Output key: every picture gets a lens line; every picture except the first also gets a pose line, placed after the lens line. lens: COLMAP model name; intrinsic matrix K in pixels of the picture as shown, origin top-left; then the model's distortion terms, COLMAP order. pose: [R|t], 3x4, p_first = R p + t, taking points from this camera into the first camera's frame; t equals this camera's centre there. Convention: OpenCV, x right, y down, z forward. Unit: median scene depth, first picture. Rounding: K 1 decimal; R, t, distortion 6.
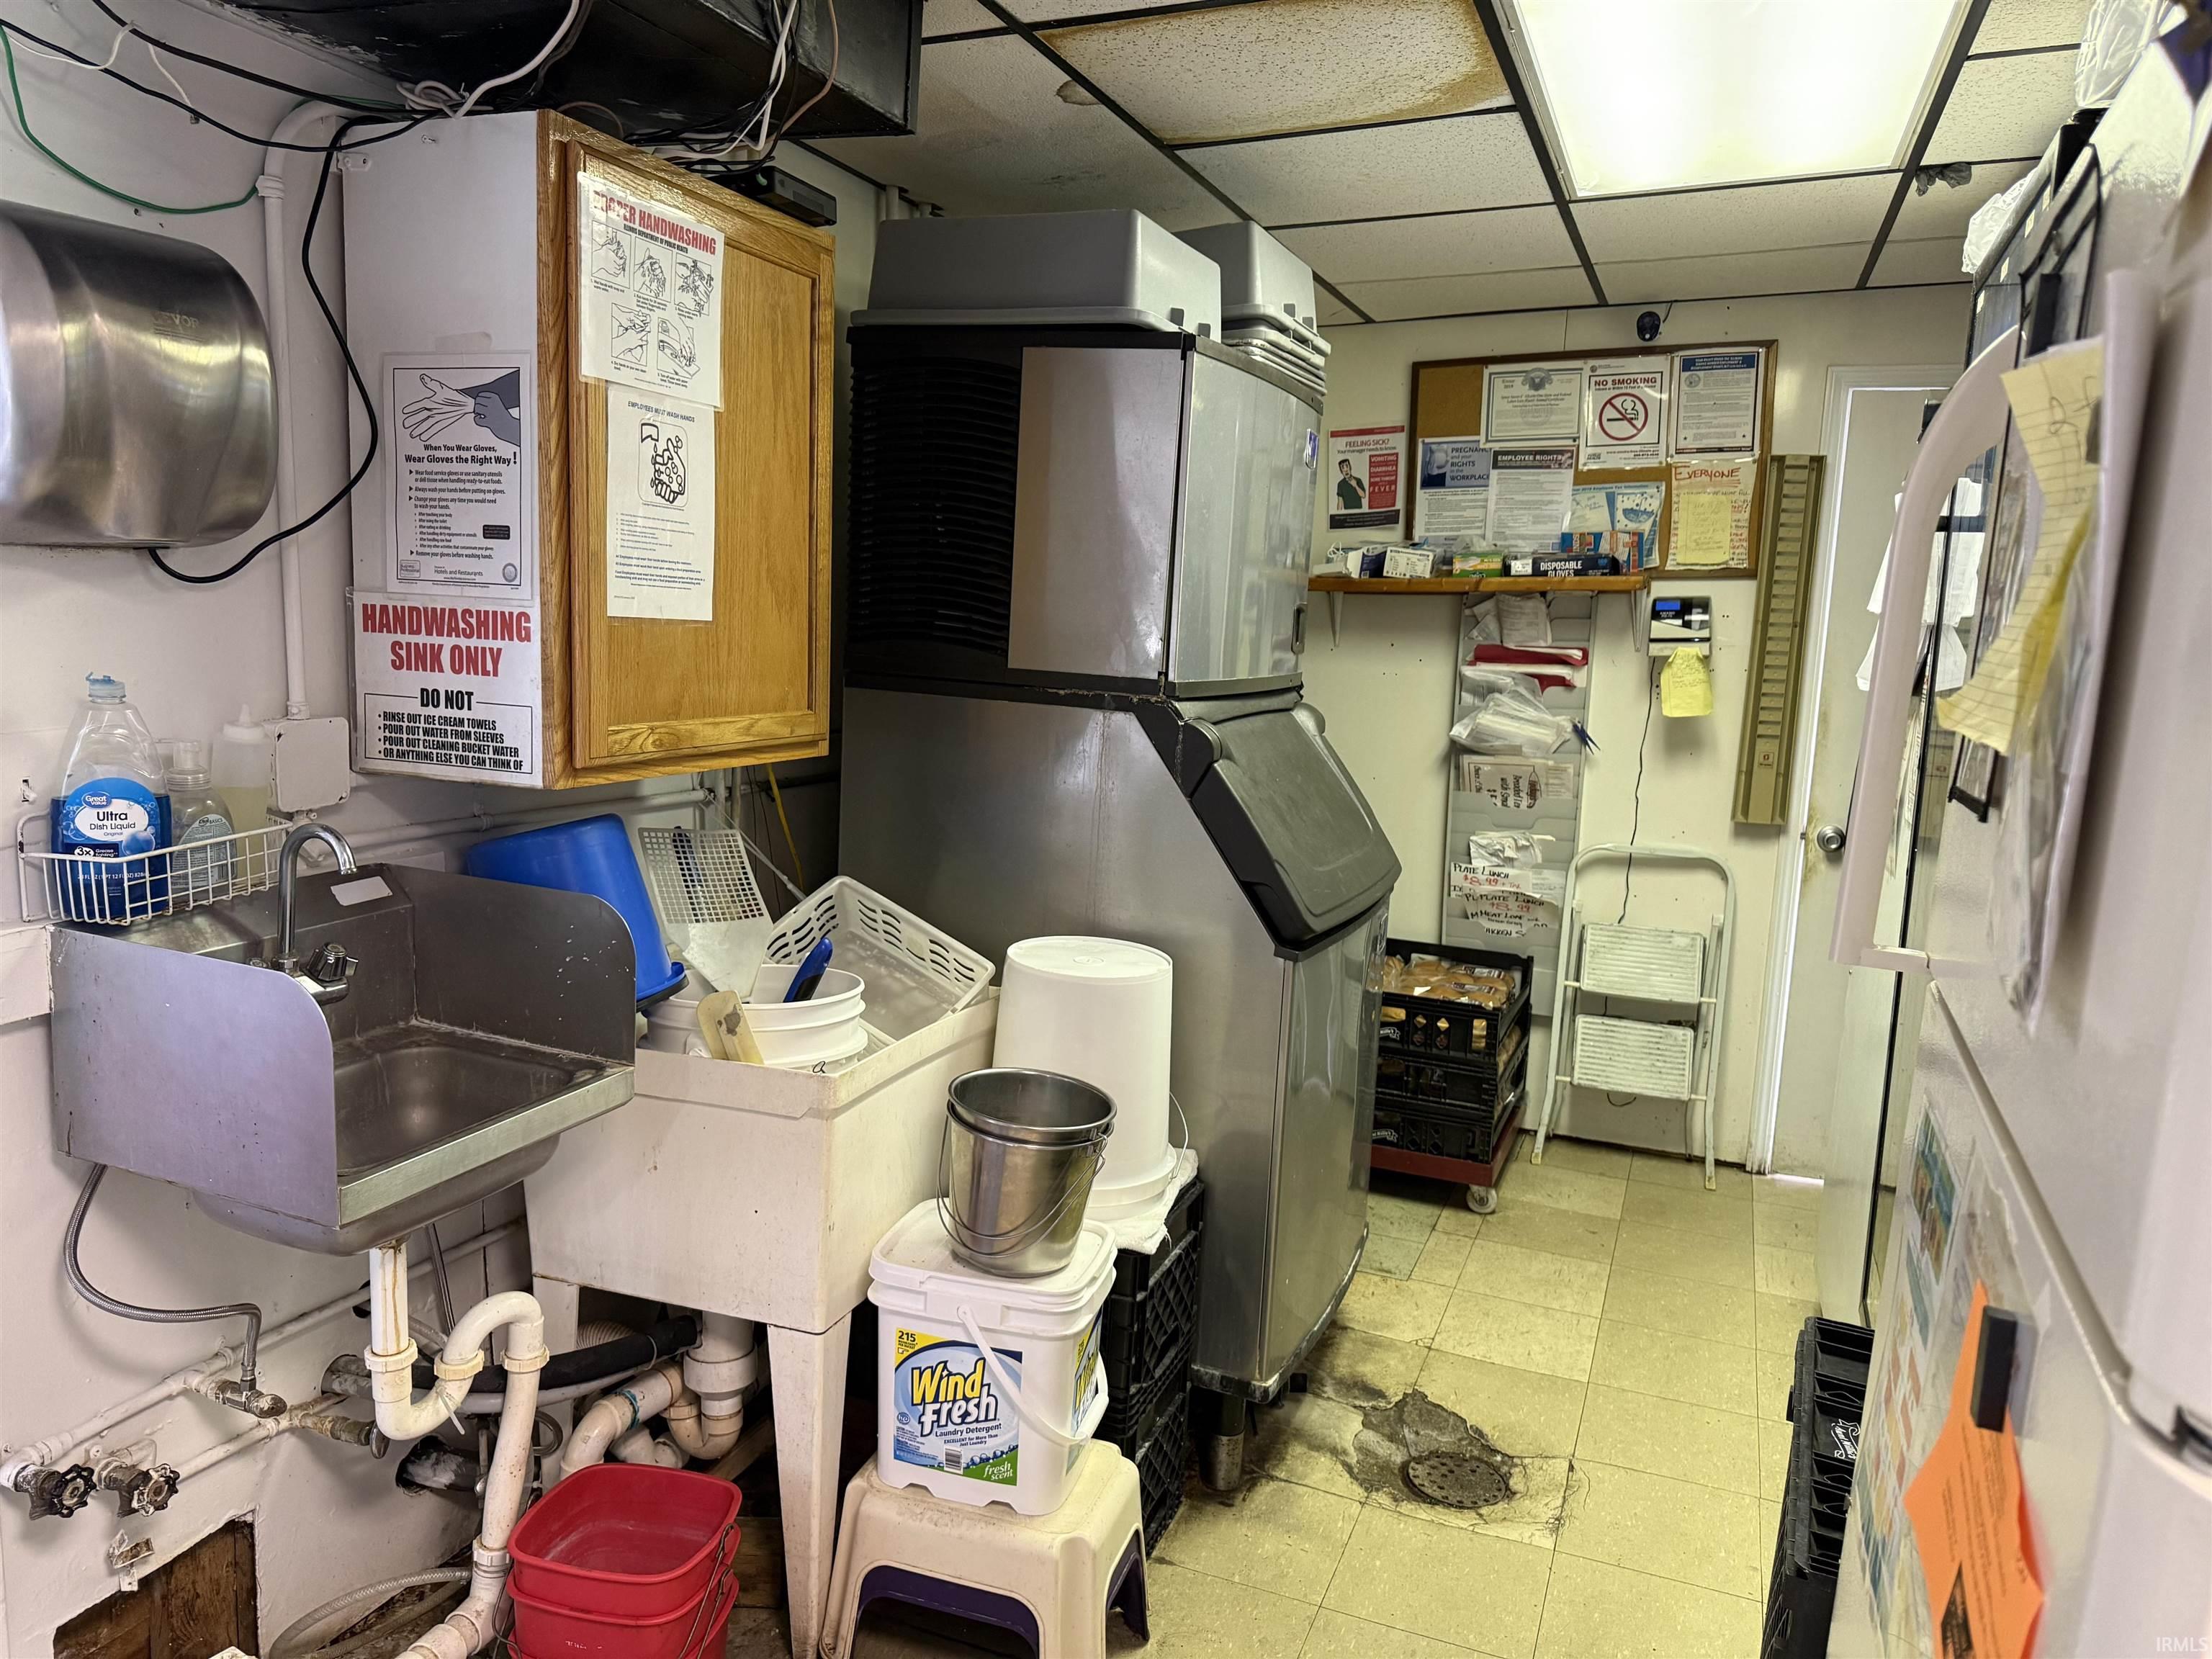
lens RADIAL K [[1553.6, 0, 1096.7], [0, 1553.6, 840.8], [0, 0, 1]] dist [0.070172, -0.090742]
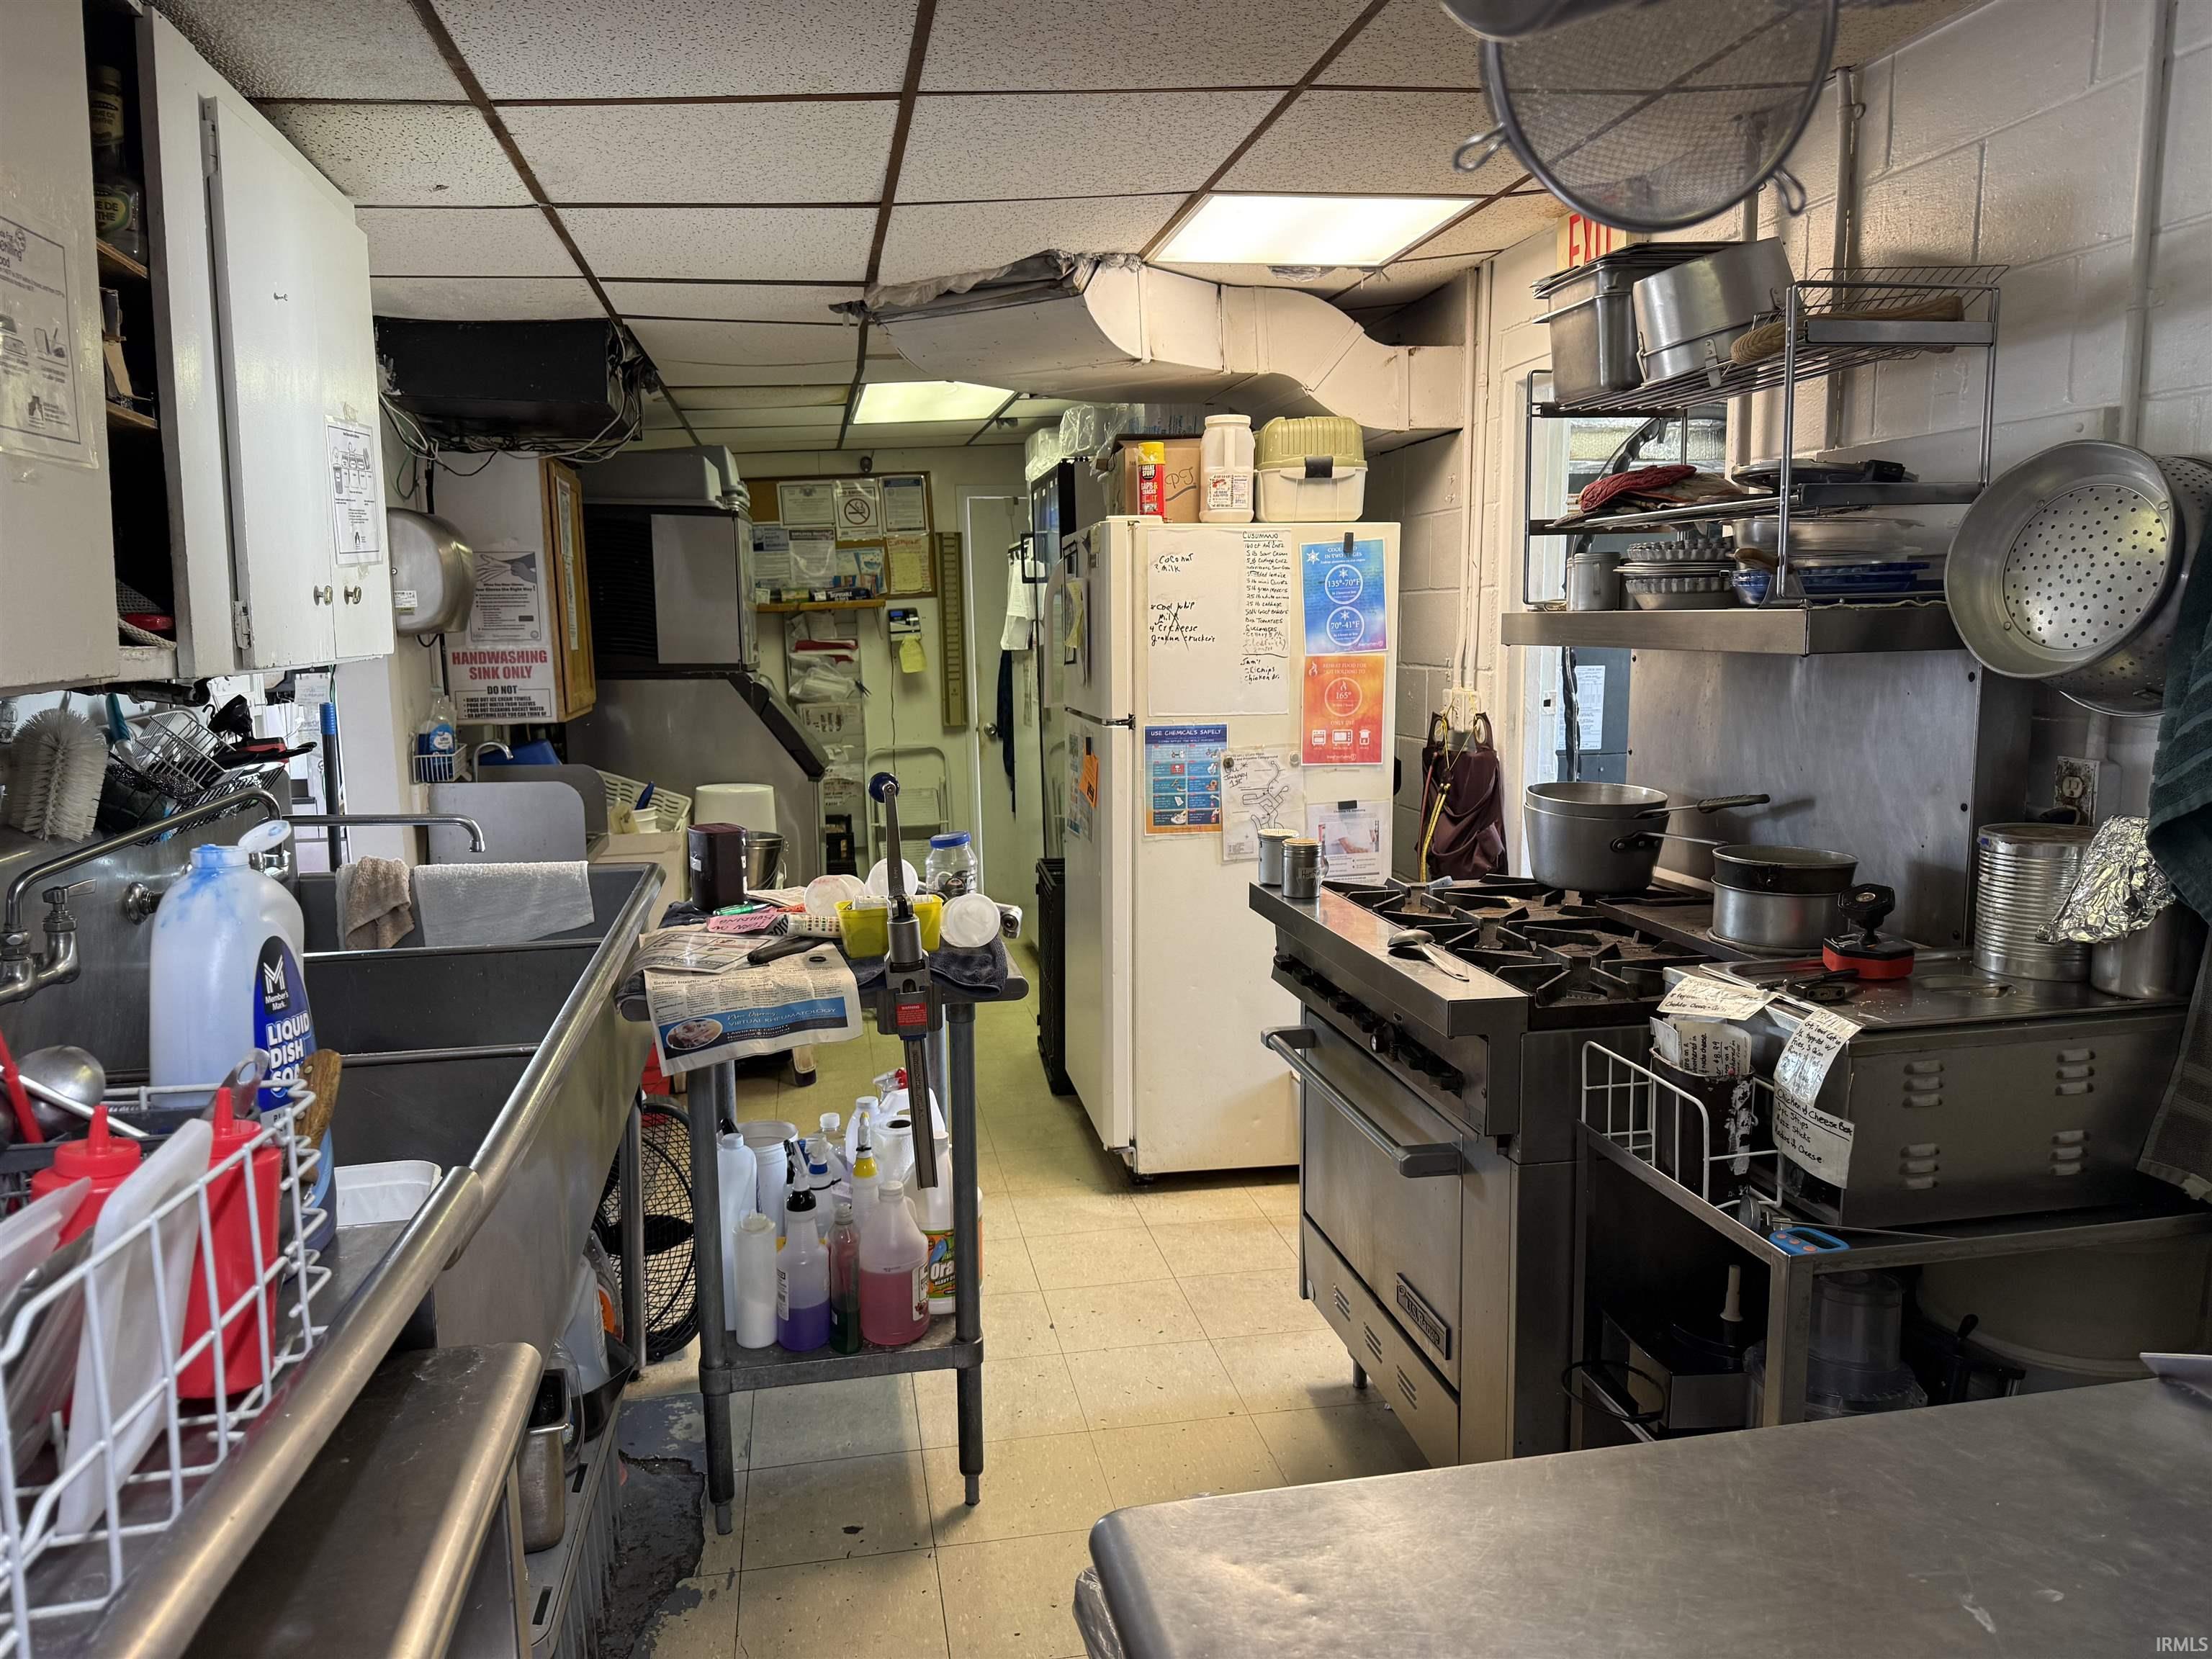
lens RADIAL K [[1553.6, 0, 1104.9], [0, 1553.6, 820.7], [0, 0, 1]] dist [0.070172, -0.090742]
pose [[0.841610, -0.127675, 0.524778, -0.435436], [0.132932, 0.990734, 0.027850, 0.076119], [-0.523471, 0.046321, 0.850783, -0.701410]]
